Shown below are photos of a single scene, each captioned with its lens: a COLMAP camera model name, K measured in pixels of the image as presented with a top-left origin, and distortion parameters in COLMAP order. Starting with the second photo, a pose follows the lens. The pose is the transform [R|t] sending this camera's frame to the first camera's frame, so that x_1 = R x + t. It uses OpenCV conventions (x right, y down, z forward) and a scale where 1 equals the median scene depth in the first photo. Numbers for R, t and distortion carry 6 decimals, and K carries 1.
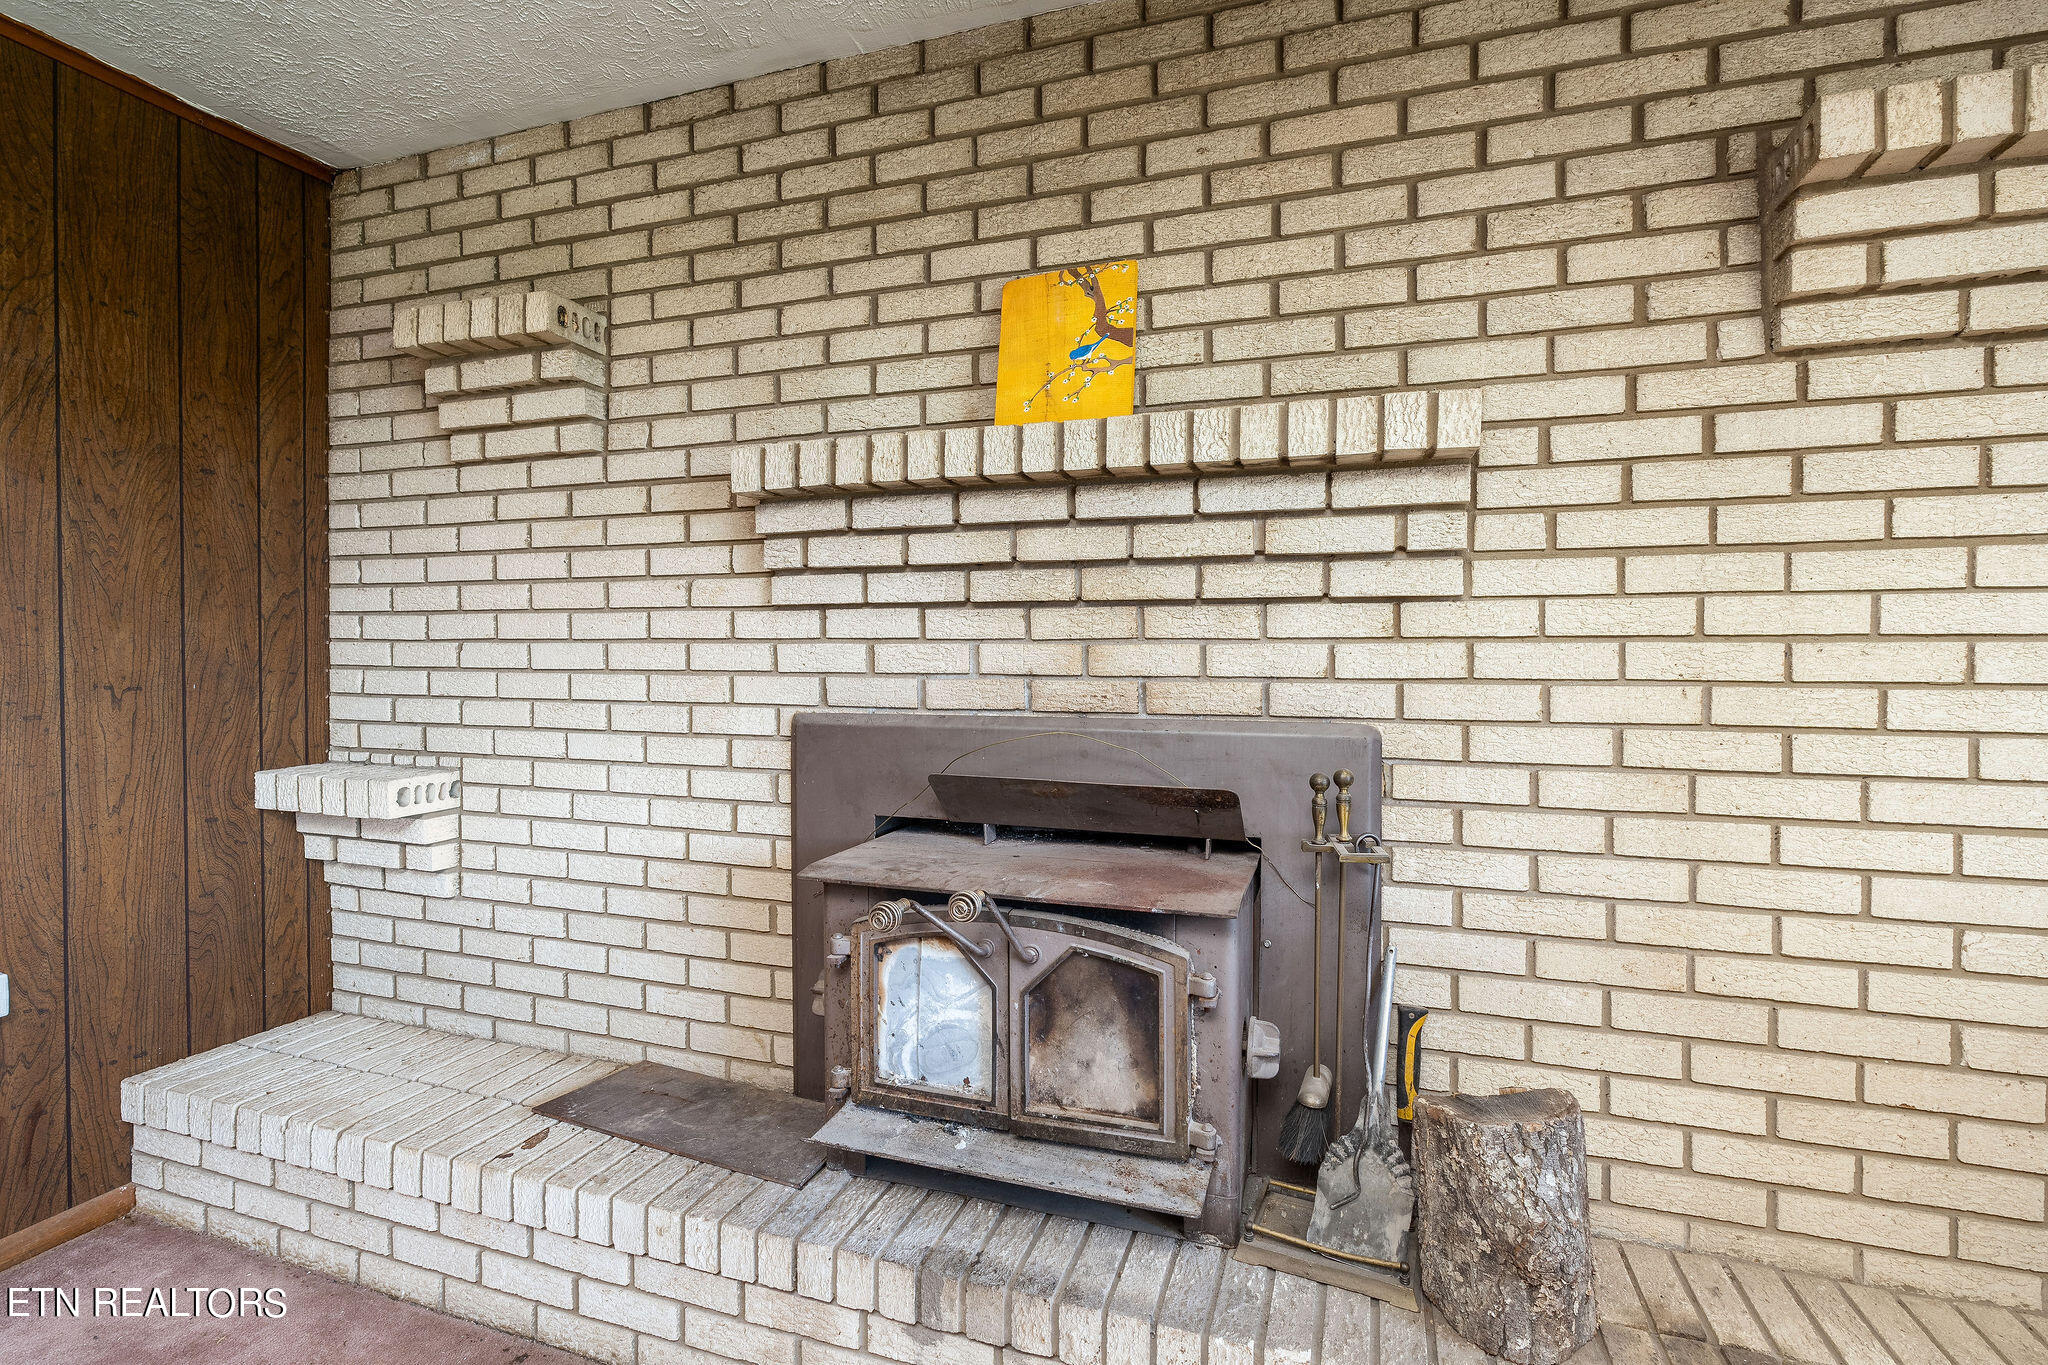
lens RADIAL K [[953.5, 0, 1026.3], [0, 953.5, 682.7], [0, 0, 1]] dist [0.003493, 0.001450]
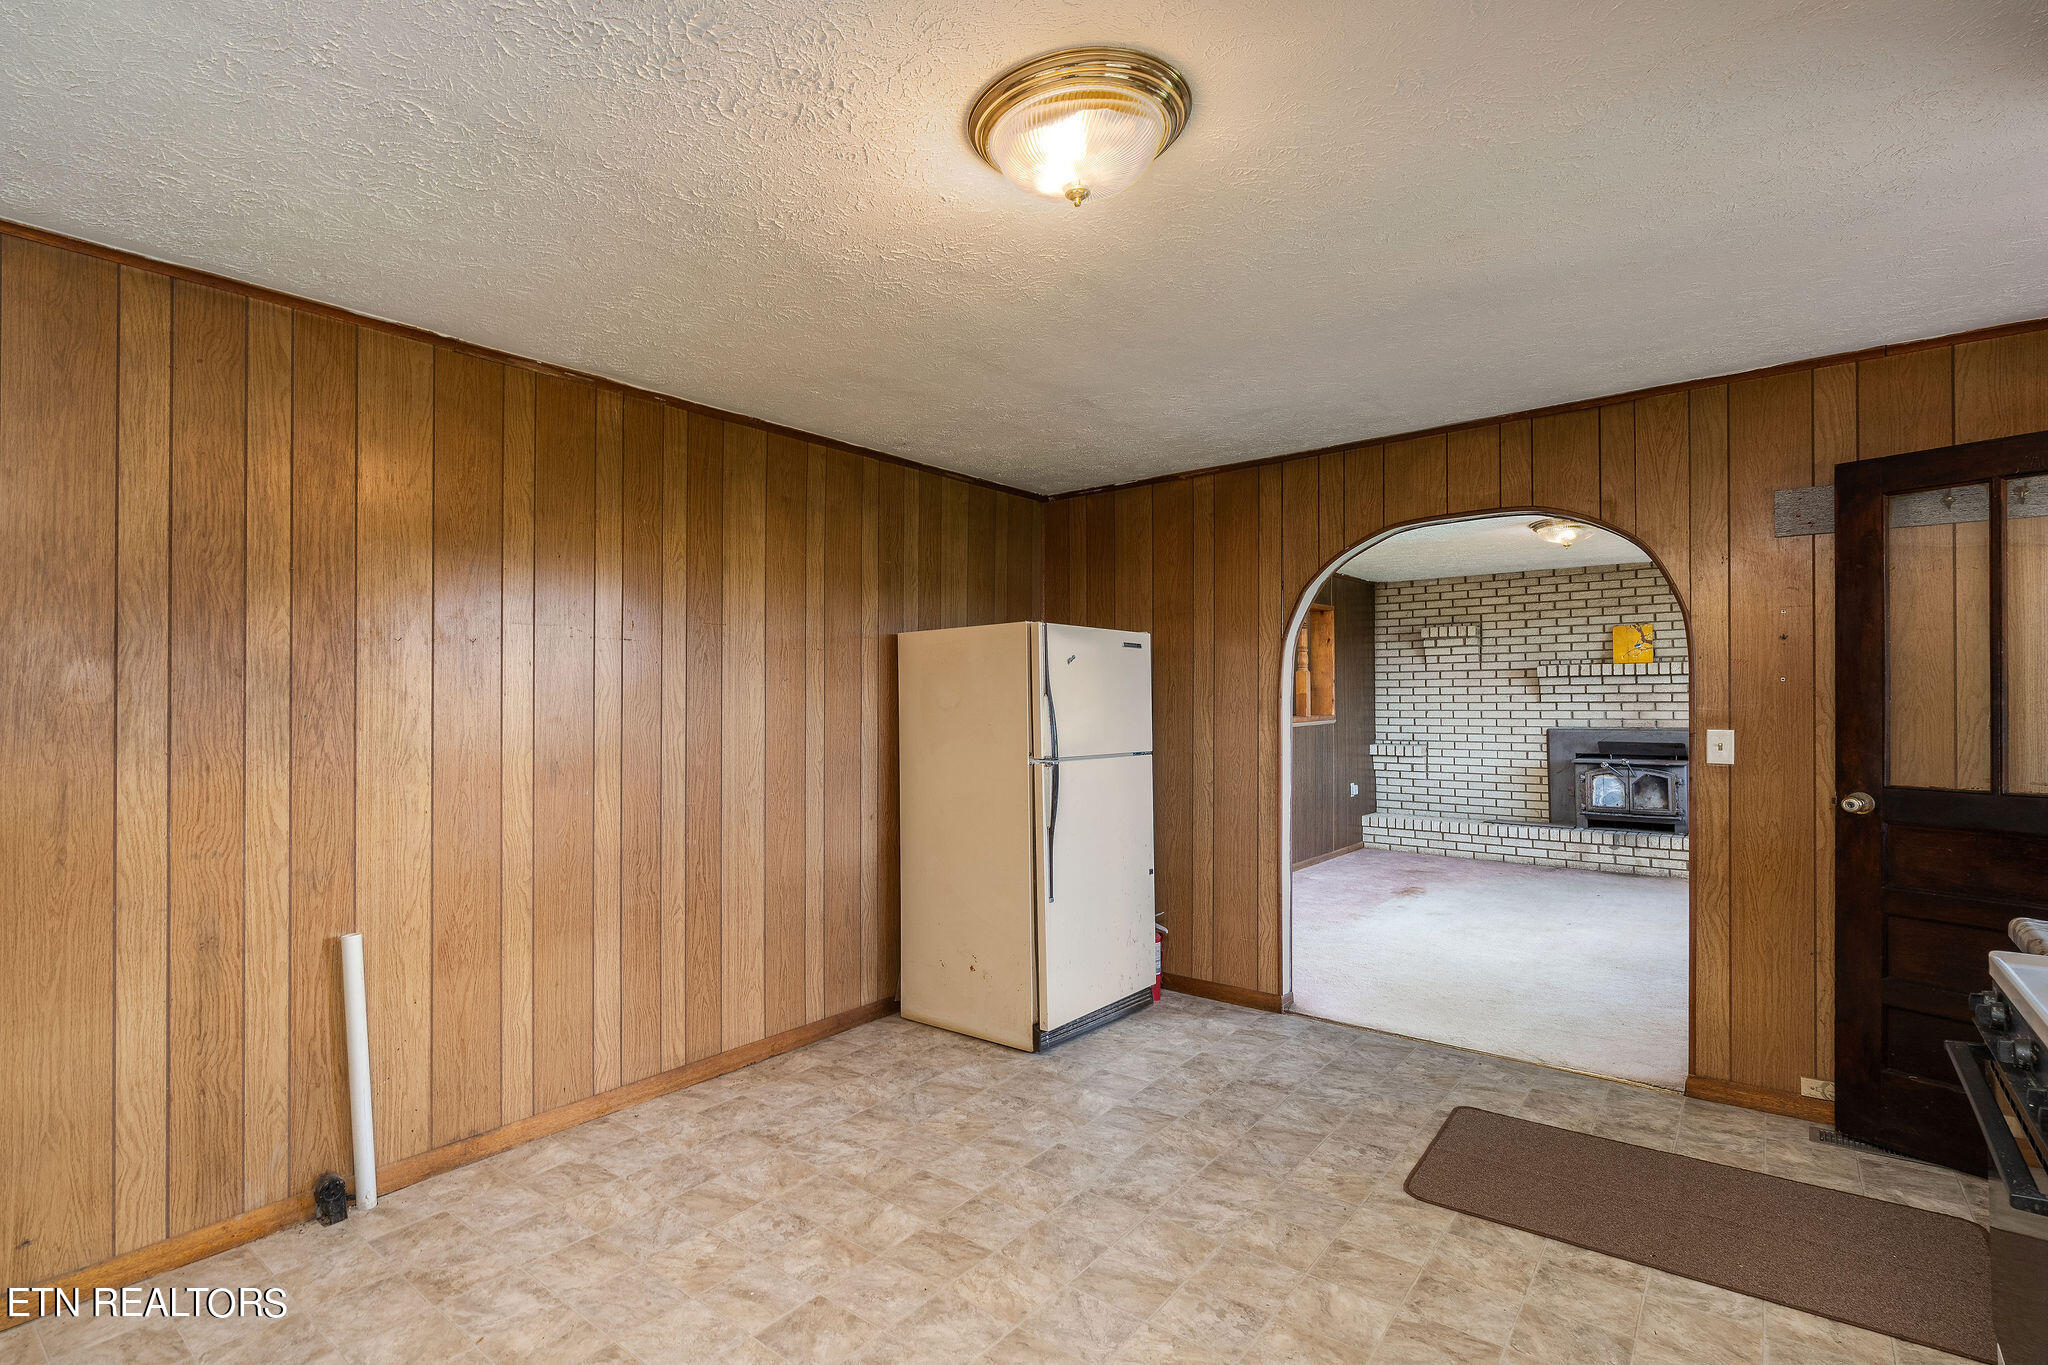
lens RADIAL K [[953.5, 0, 962.9], [0, 953.5, 693.9], [0, 0, 1]] dist [0.003493, 0.001450]
pose [[0.927797, -0.016509, -0.372719, -1.123260], [0.005864, 0.999542, -0.029675, -0.010330], [0.373038, 0.025347, 0.927470, -4.000625]]
